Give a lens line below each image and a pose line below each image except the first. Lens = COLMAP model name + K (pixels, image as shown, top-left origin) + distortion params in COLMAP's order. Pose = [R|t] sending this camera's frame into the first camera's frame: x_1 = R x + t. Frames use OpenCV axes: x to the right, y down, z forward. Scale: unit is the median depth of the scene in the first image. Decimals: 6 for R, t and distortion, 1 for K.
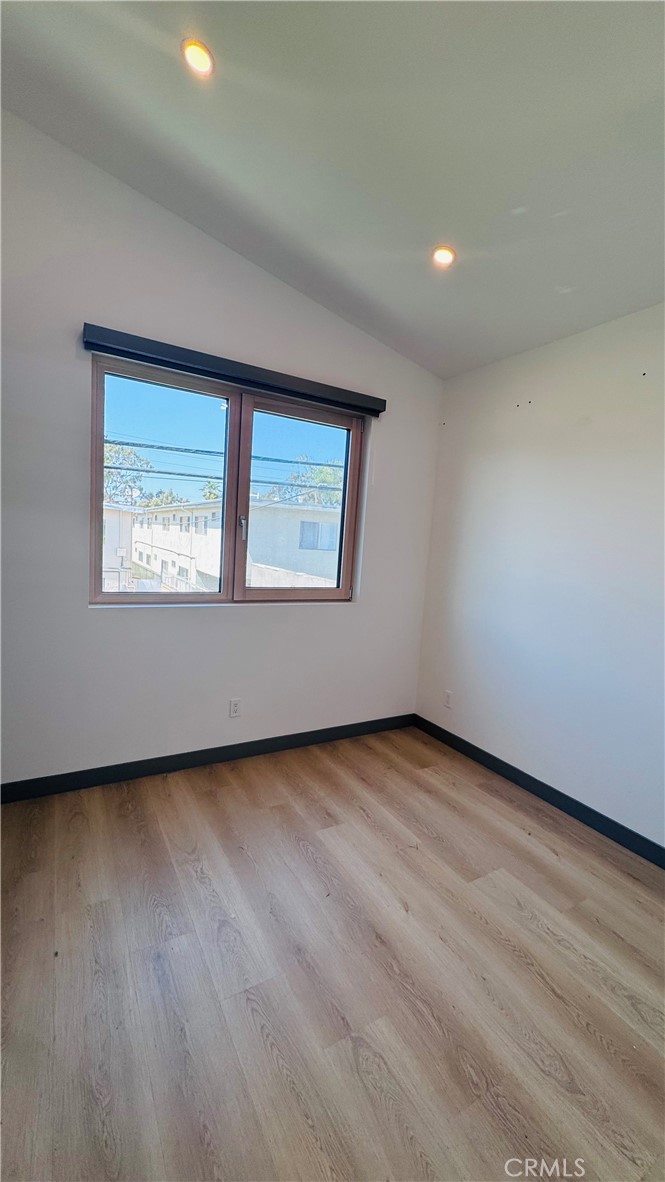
lens RADIAL K [[470.7, 0, 332.5], [0, 470.7, 591.0], [0, 0, 1]] dist [-0.003626, -0.000378]
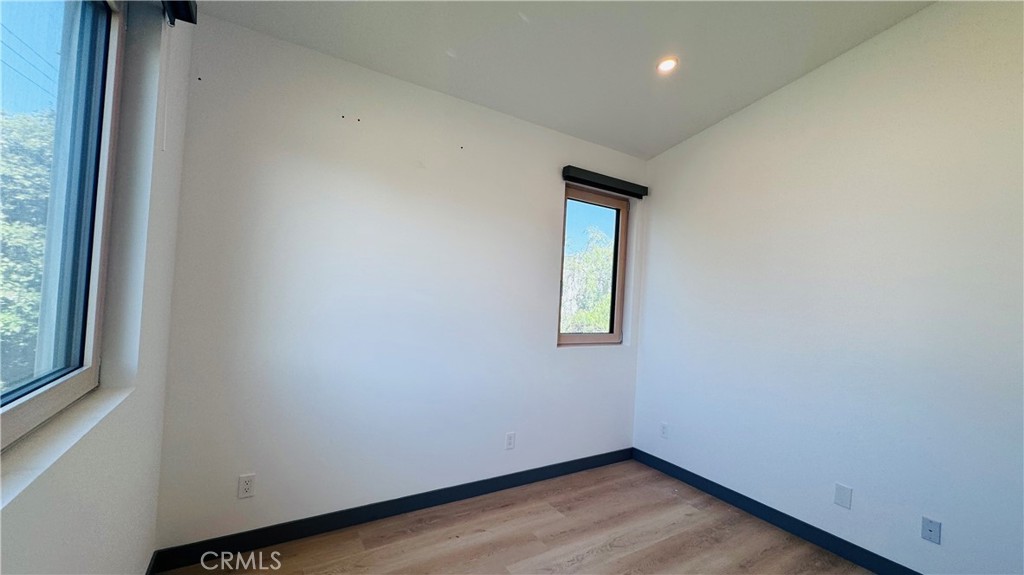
lens RADIAL K [[407.8, 0, 512.0], [0, 407.8, 287.5], [0, 0, 1]] dist [-0.003626, -0.000378]
pose [[-0.041890, -0.039140, 0.998355, -0.402753], [0.050425, 0.997876, 0.041237, -0.072455], [-0.997849, 0.052069, -0.039828, 0.704632]]
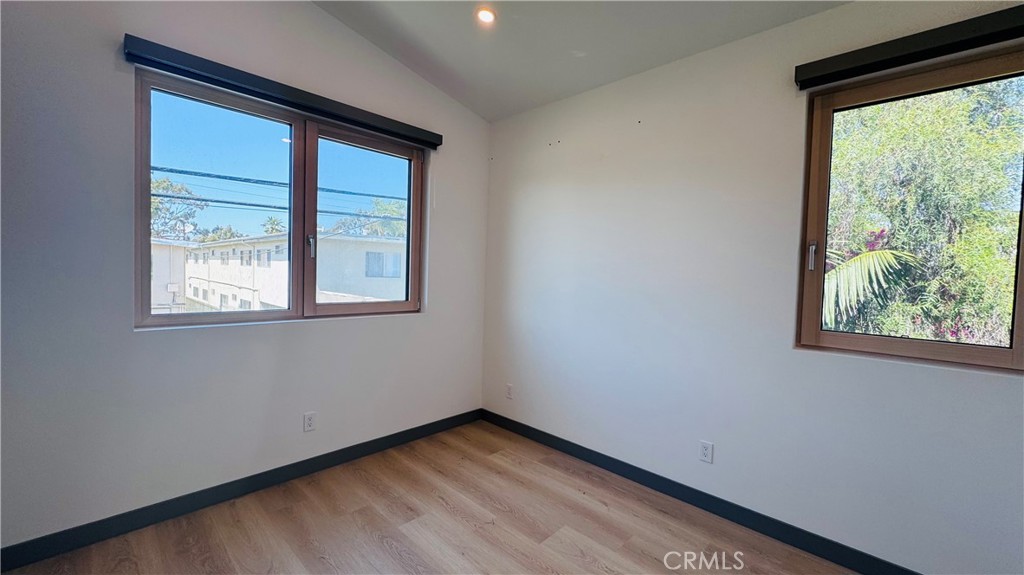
lens RADIAL K [[407.8, 0, 512.0], [0, 407.8, 287.5], [0, 0, 1]] dist [-0.003626, -0.000378]
pose [[0.961575, -0.045647, 0.270720, -0.010490], [0.061856, 0.996748, -0.051640, 0.030783], [-0.267482, 0.066402, 0.961272, 0.015883]]
